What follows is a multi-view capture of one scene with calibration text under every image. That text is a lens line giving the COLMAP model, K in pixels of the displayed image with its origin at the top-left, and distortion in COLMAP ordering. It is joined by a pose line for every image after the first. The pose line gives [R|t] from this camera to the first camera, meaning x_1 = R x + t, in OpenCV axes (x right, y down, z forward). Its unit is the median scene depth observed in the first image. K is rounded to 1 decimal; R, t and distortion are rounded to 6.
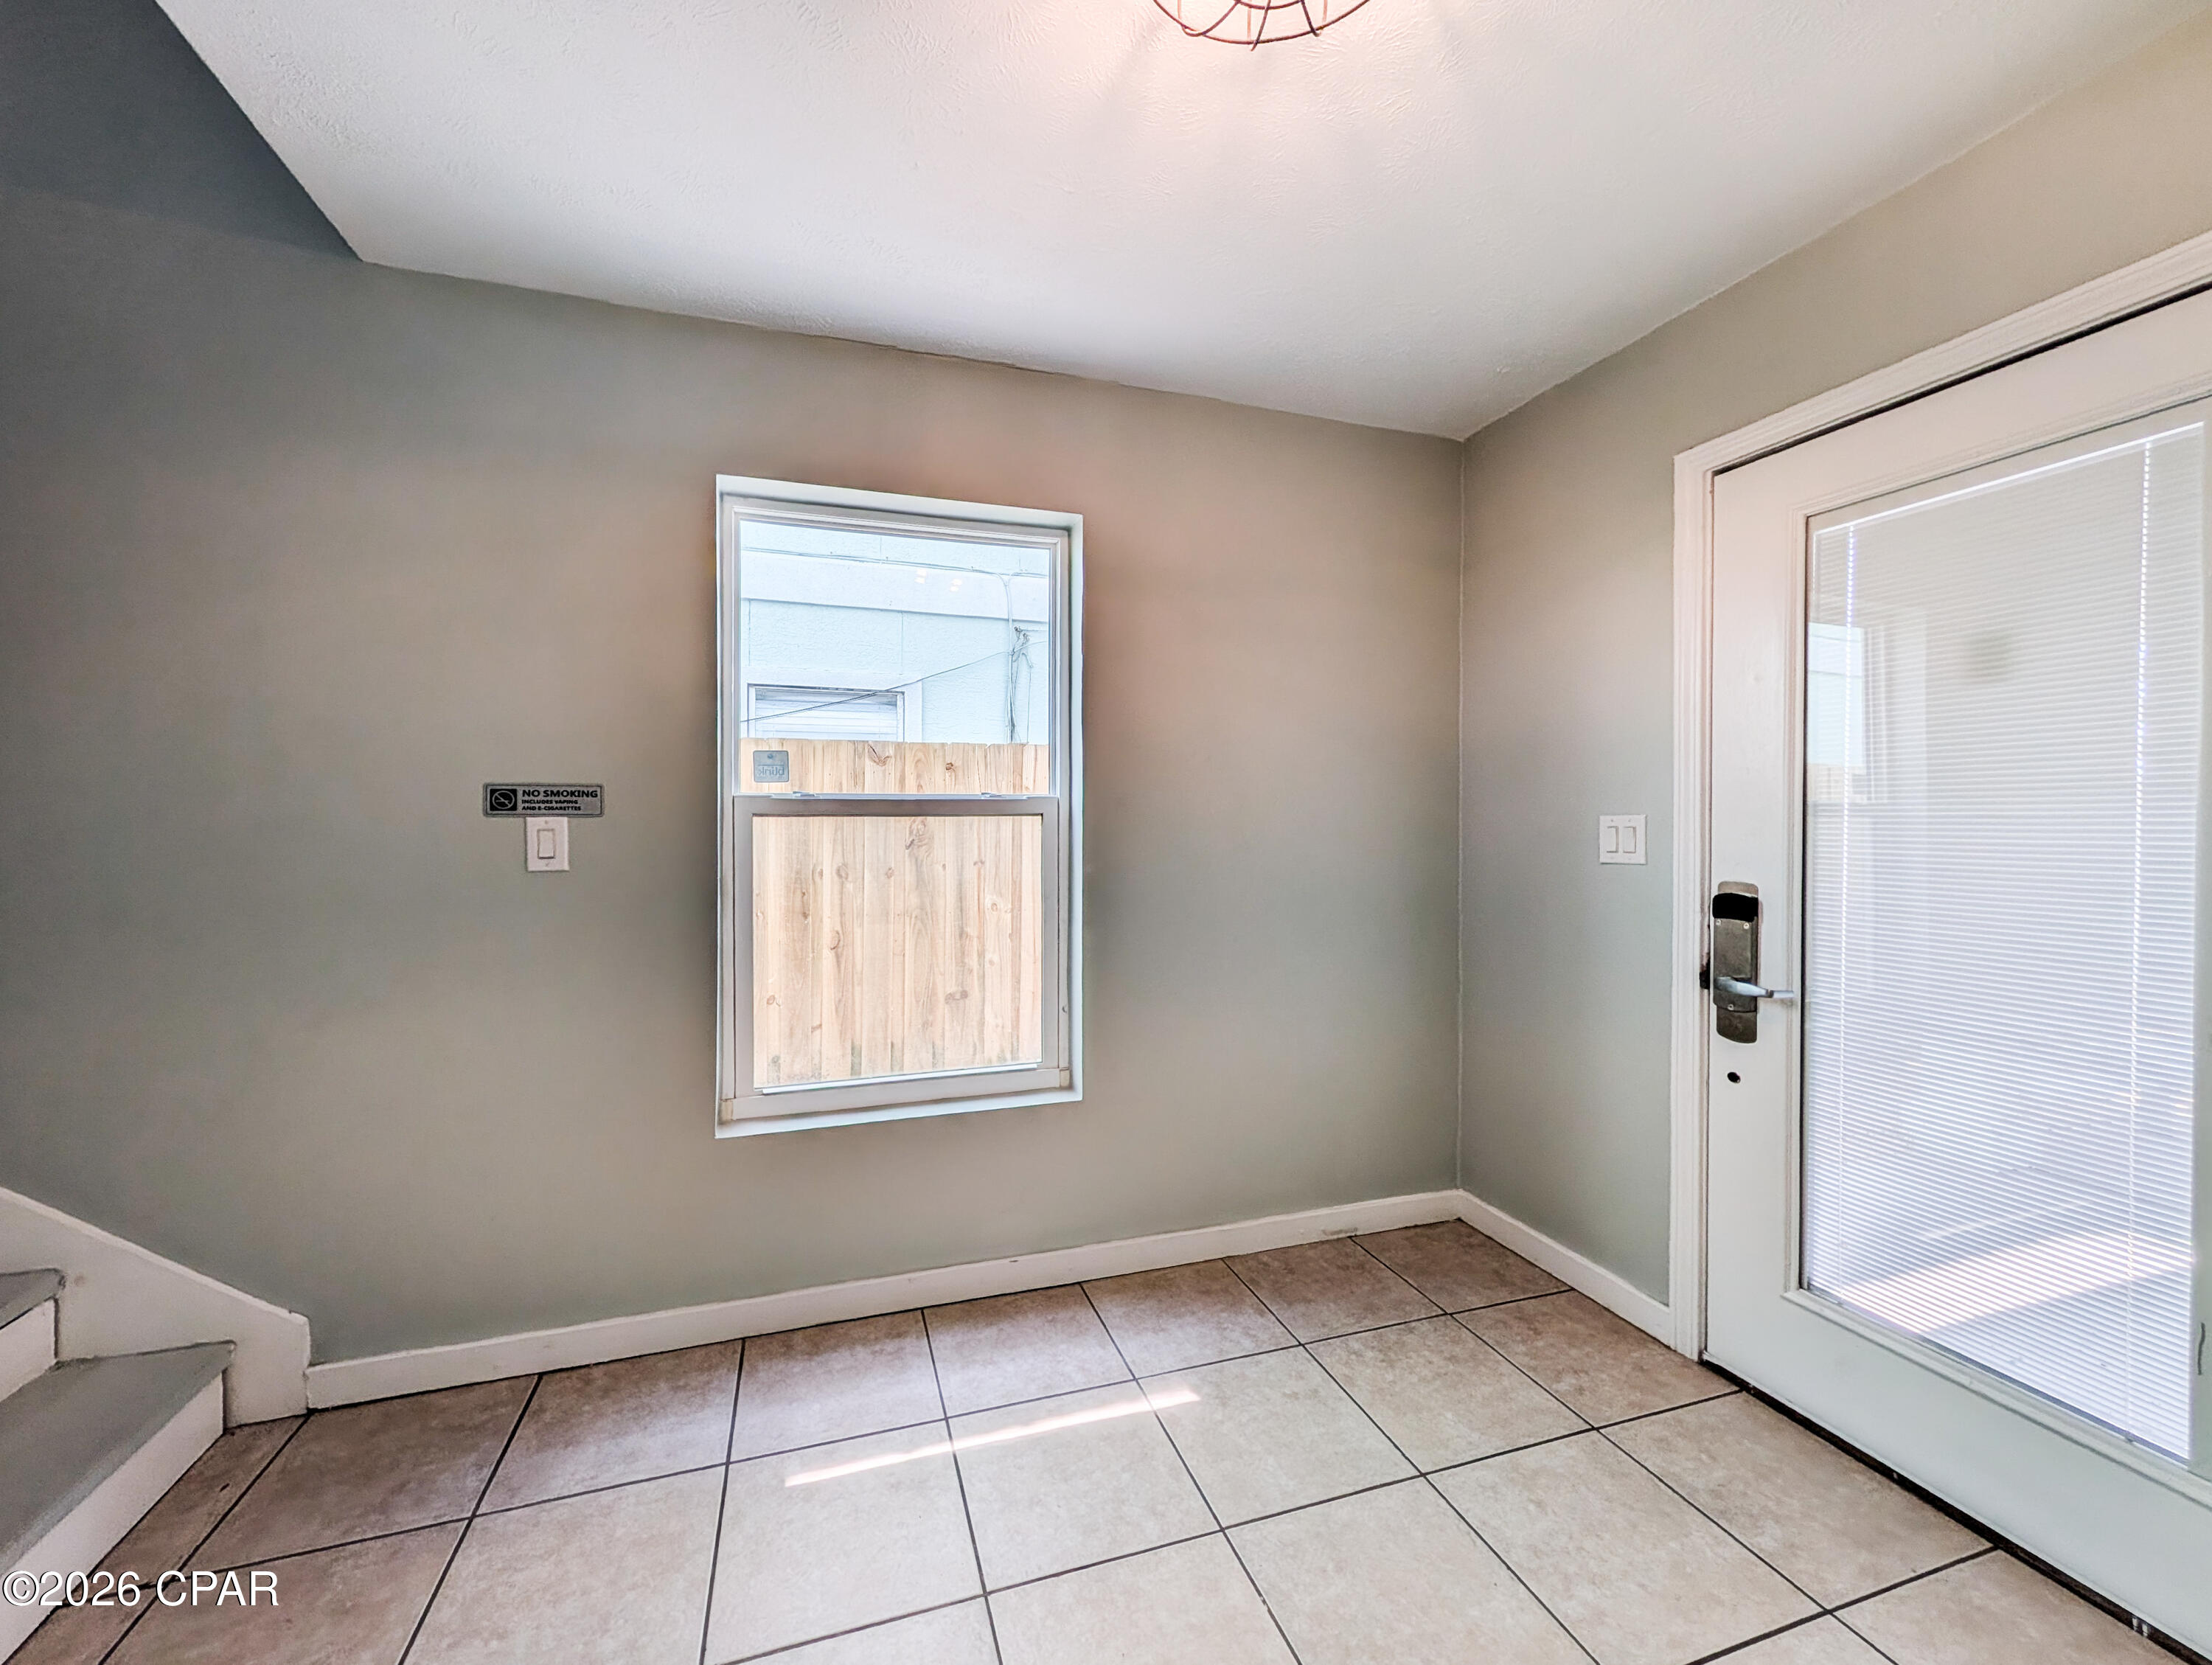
lens RADIAL K [[844.2, 0, 1106.0], [0, 844.2, 832.5], [0, 0, 1]] dist [0.010503, -0.000449]
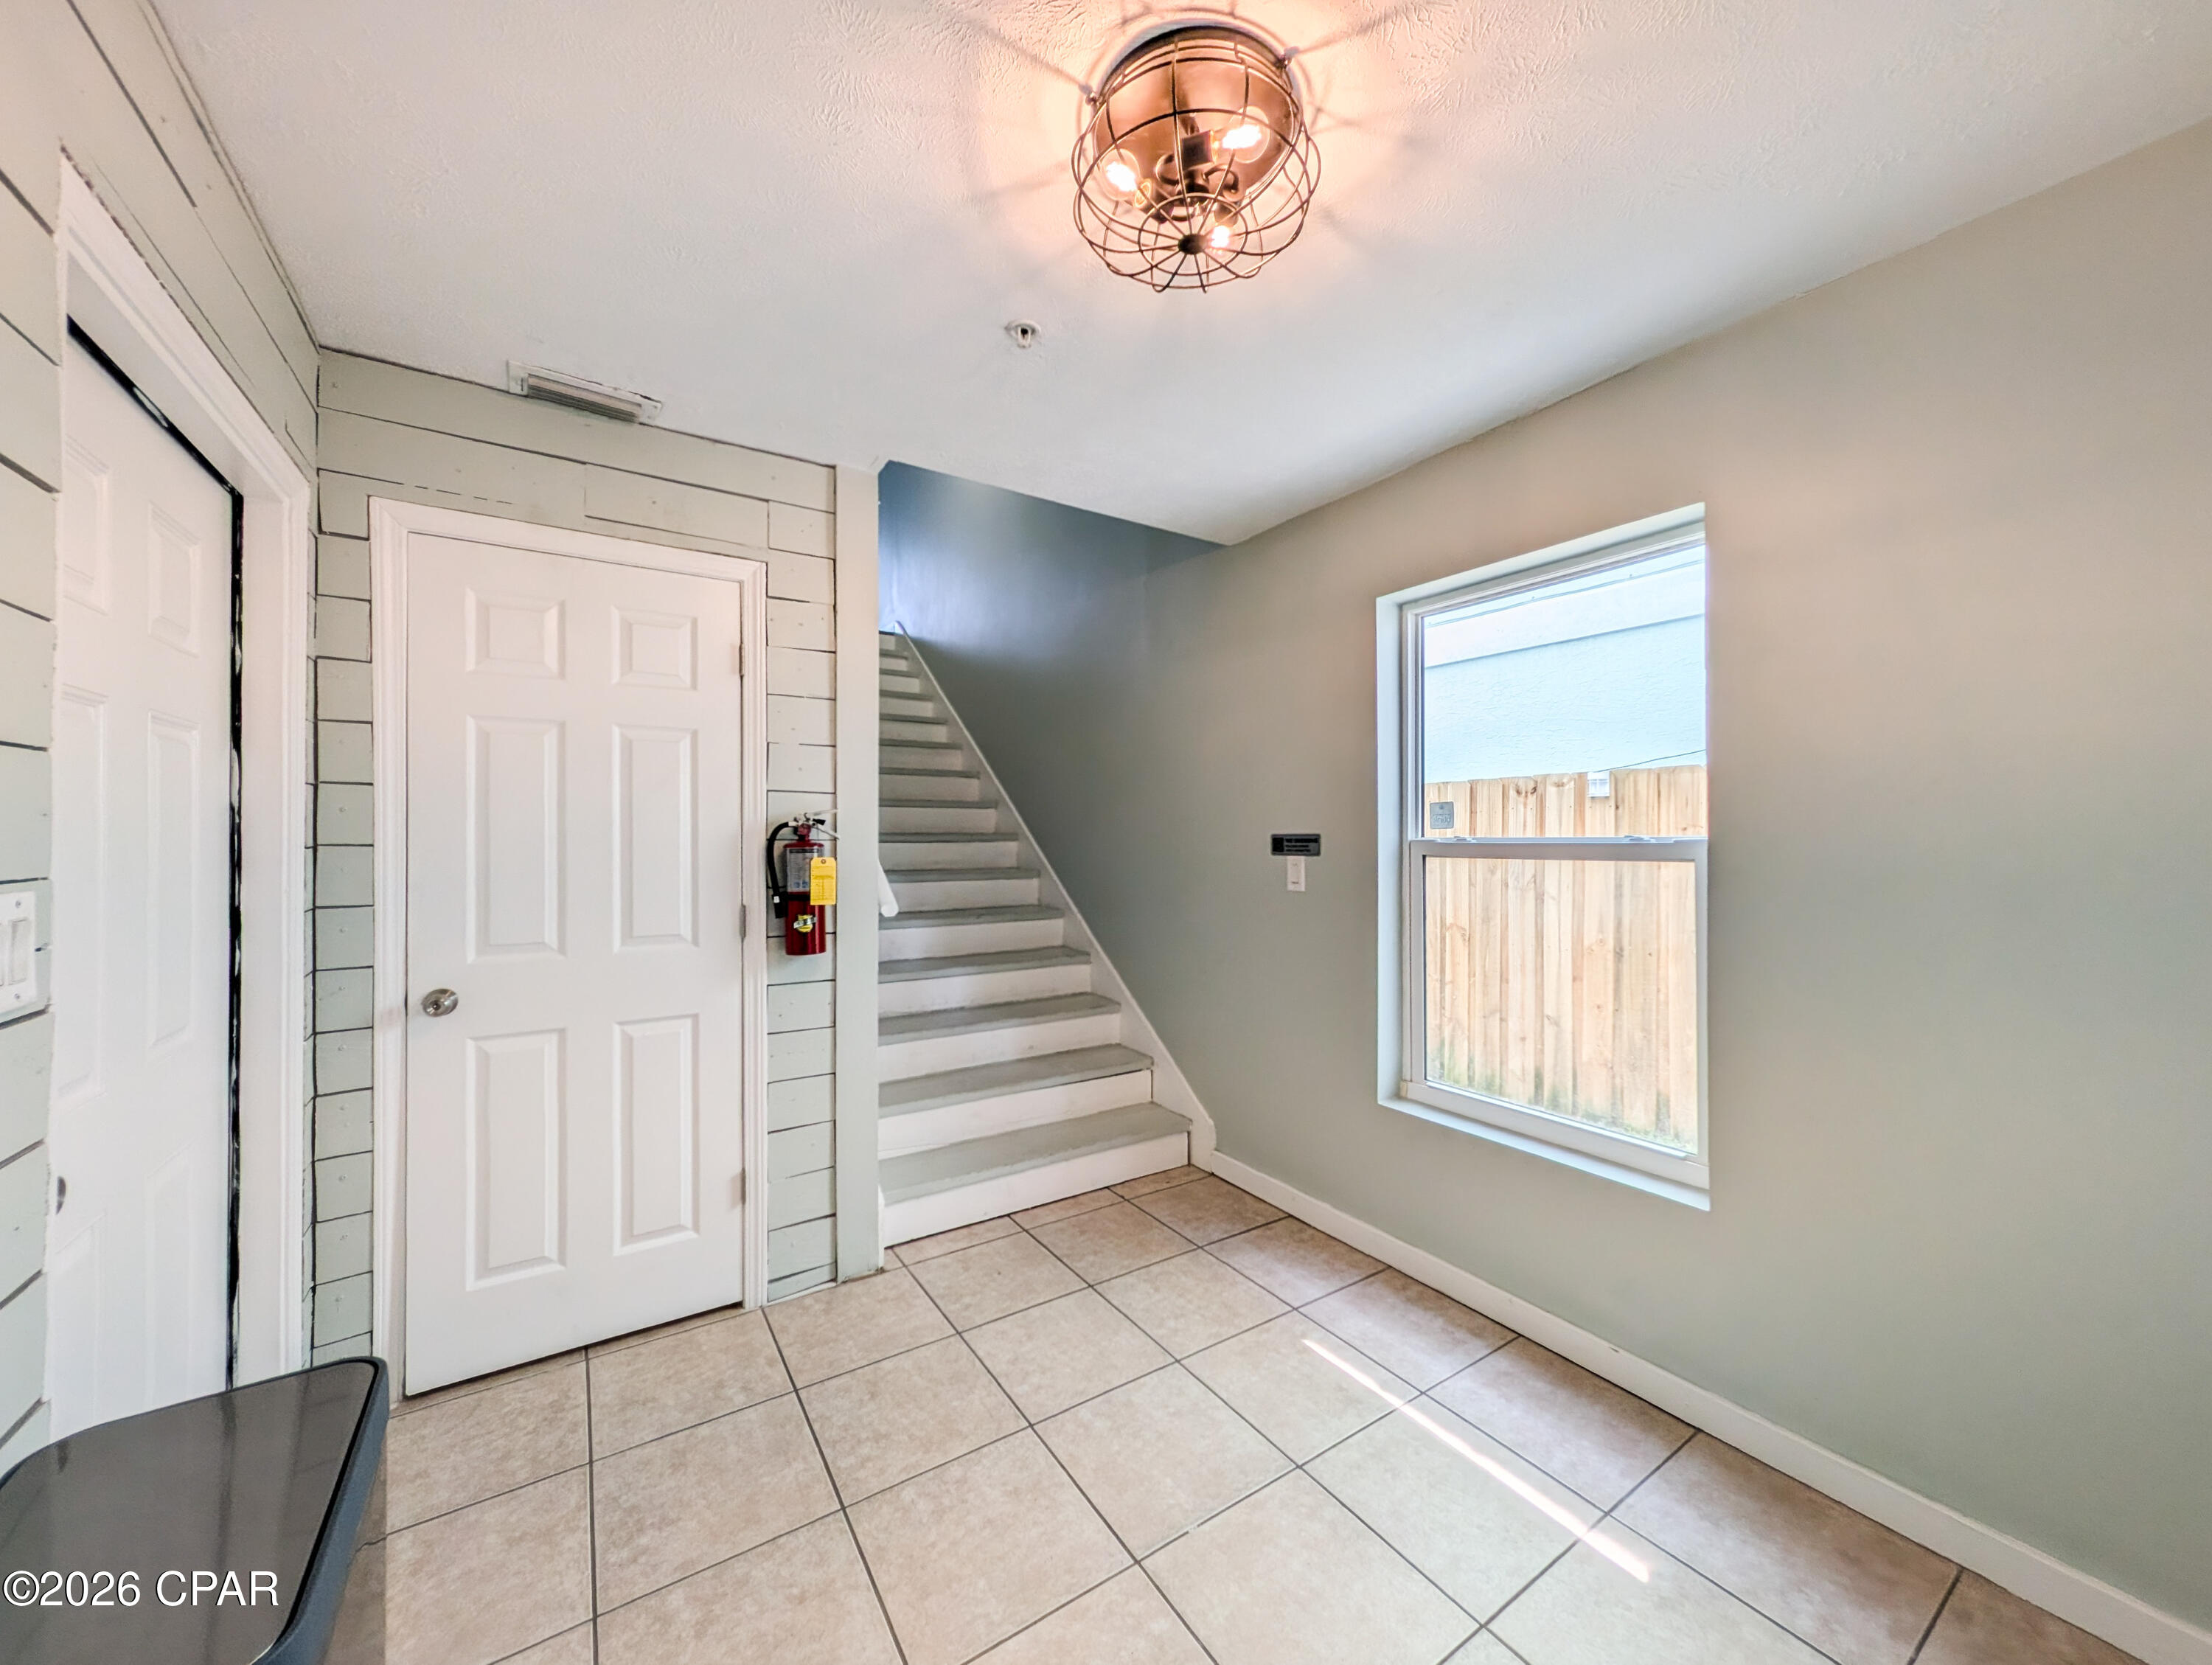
lens RADIAL K [[844.2, 0, 1106.0], [0, 844.2, 832.5], [0, 0, 1]] dist [0.010503, -0.000449]
pose [[0.270704, -0.004239, -0.962653, 0.736866], [-0.016629, 0.999821, -0.009079, -0.040784], [0.962519, 0.018466, 0.270585, 0.248172]]
